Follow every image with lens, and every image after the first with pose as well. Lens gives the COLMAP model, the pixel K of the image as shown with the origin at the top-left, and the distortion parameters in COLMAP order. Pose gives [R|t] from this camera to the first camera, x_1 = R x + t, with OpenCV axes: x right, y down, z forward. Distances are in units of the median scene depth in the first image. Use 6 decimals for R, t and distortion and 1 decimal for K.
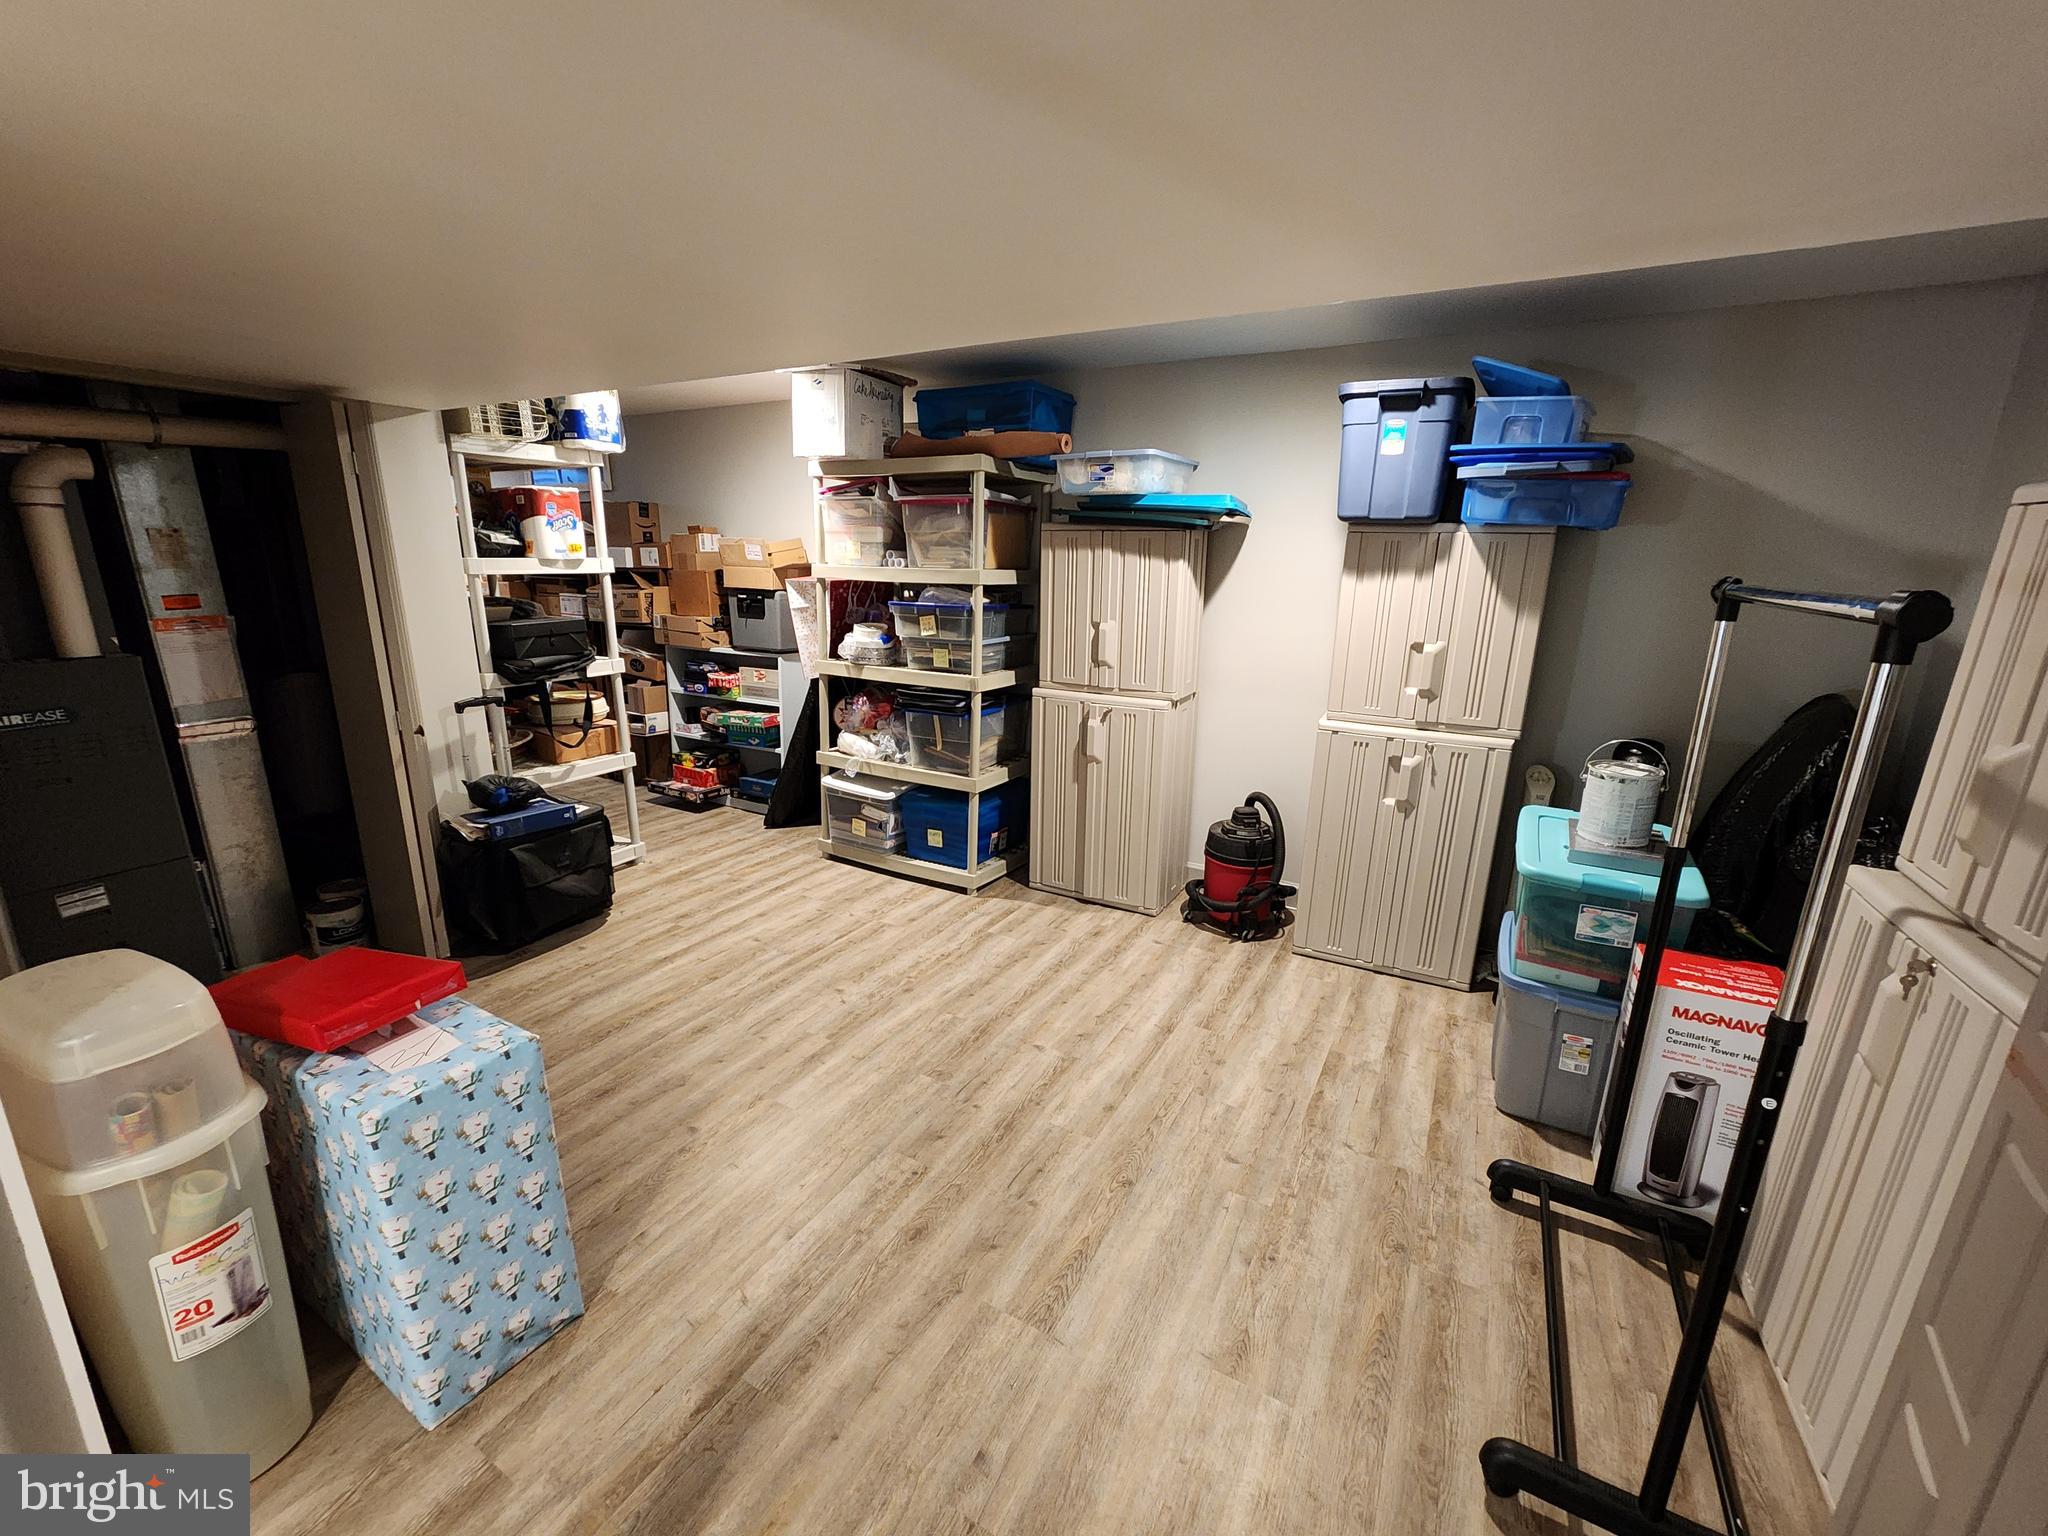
lens RADIAL K [[842.1, 0, 1013.9], [0, 842.1, 773.5], [0, 0, 1]] dist [0.004281, -0.000811]
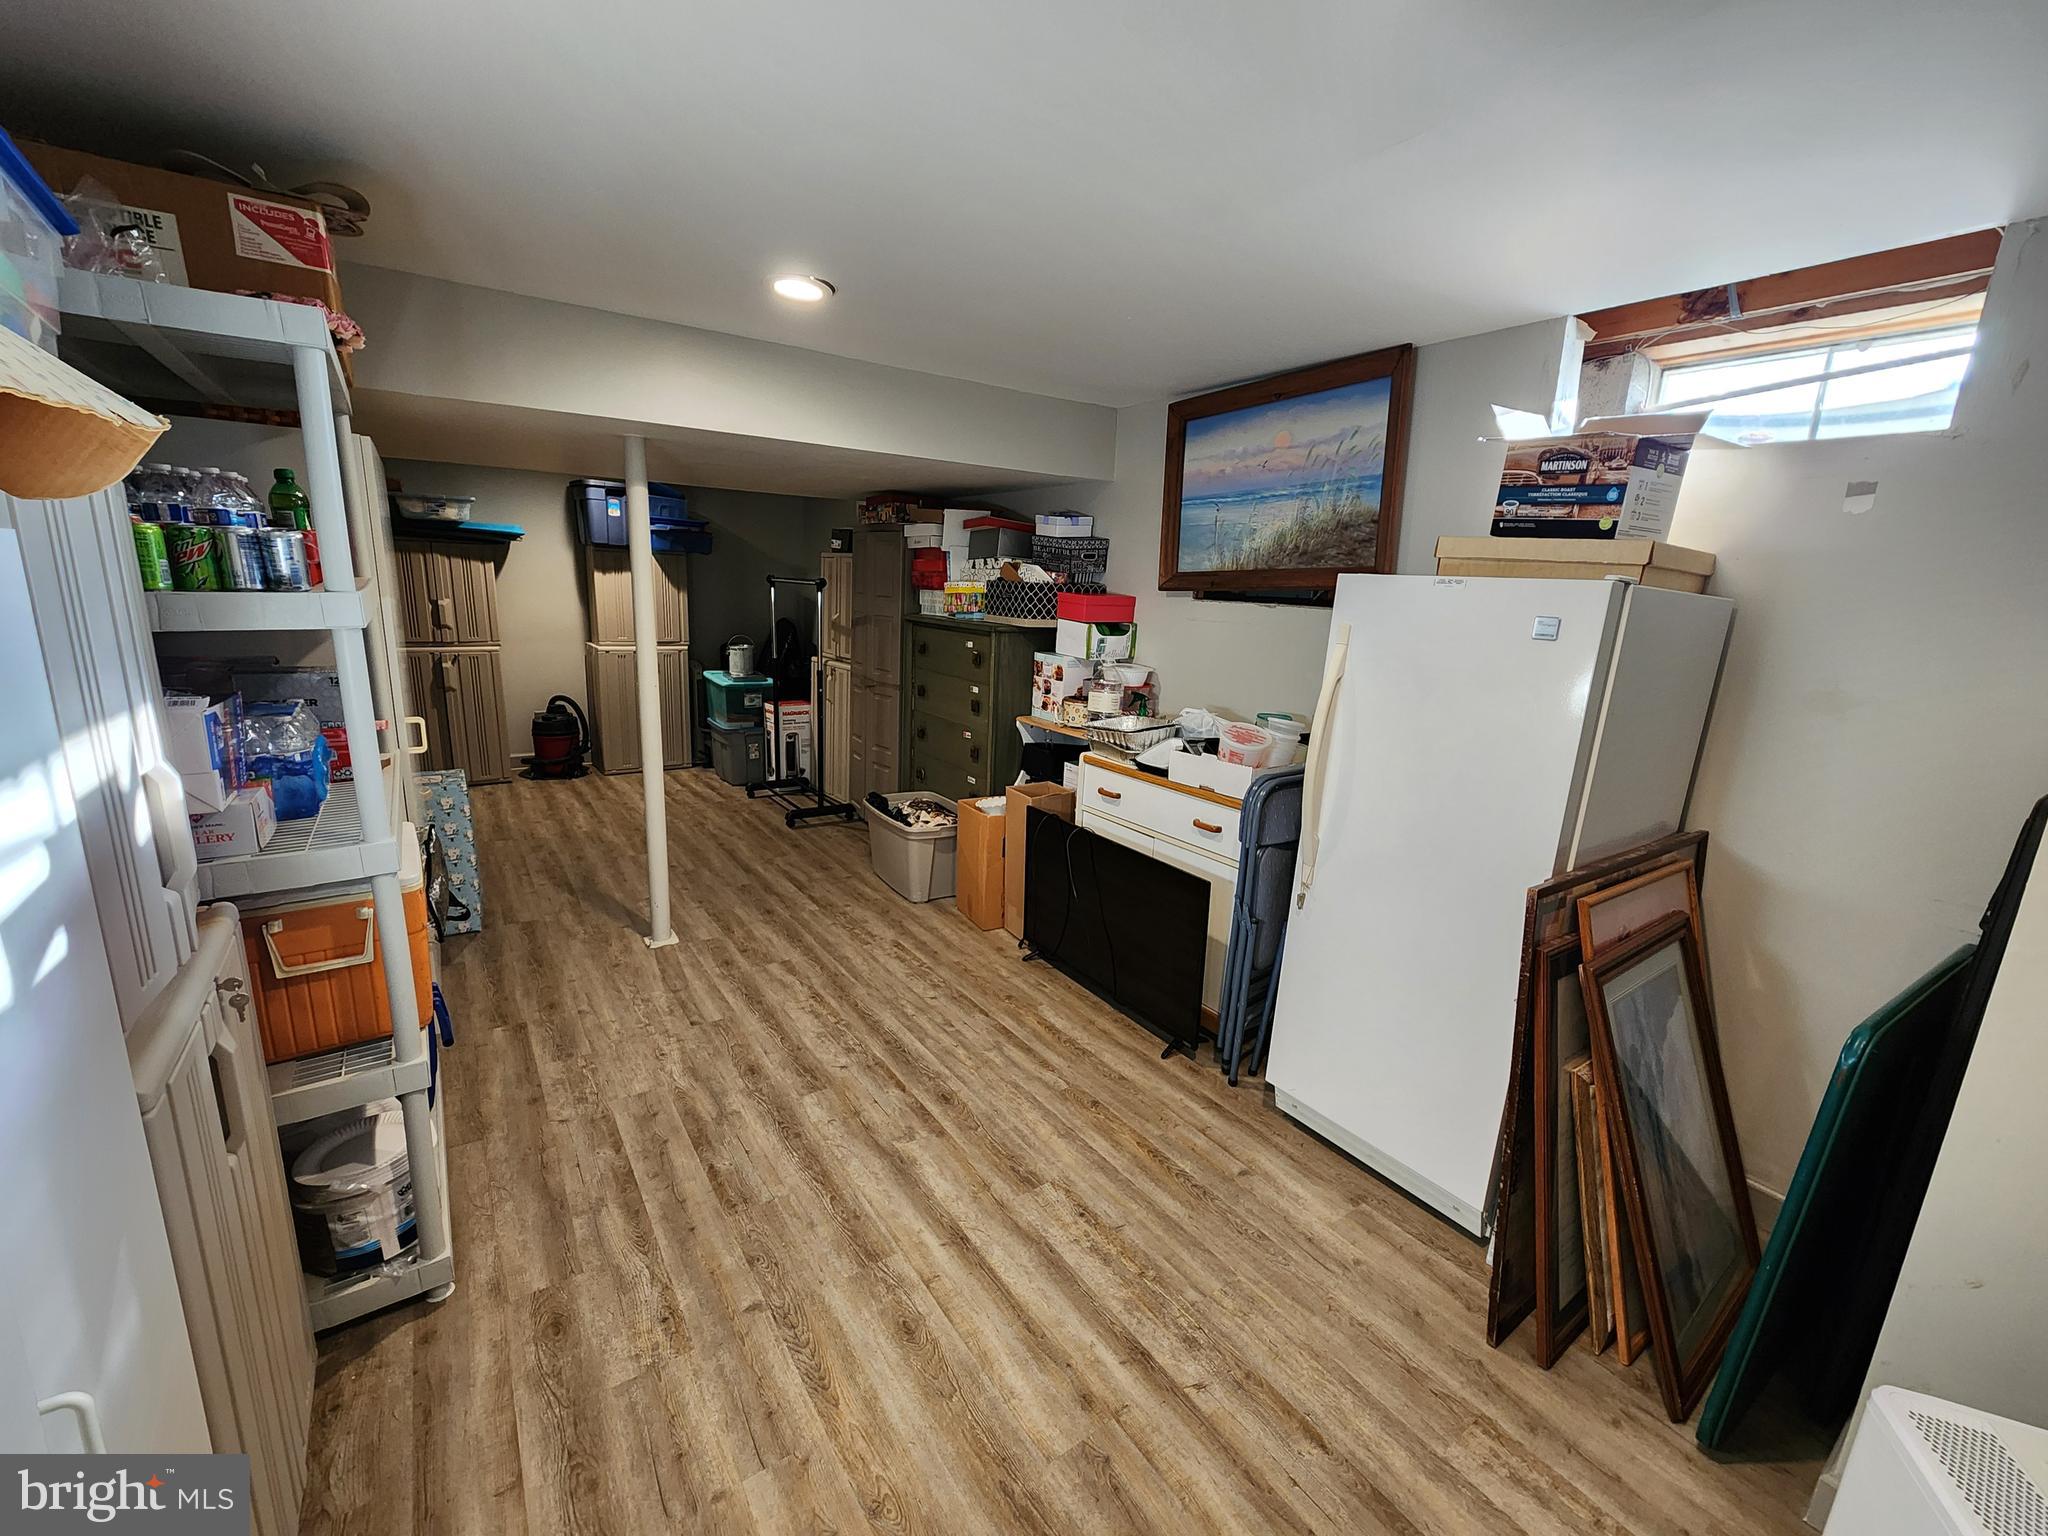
lens RADIAL K [[842.1, 0, 1025.2], [0, 842.1, 770.6], [0, 0, 1]] dist [0.004281, -0.000811]
pose [[0.432113, -0.199652, 0.879442, -0.997331], [0.194934, 0.972810, 0.125067, 0.166987], [-0.880499, 0.117390, 0.459283, -0.740459]]
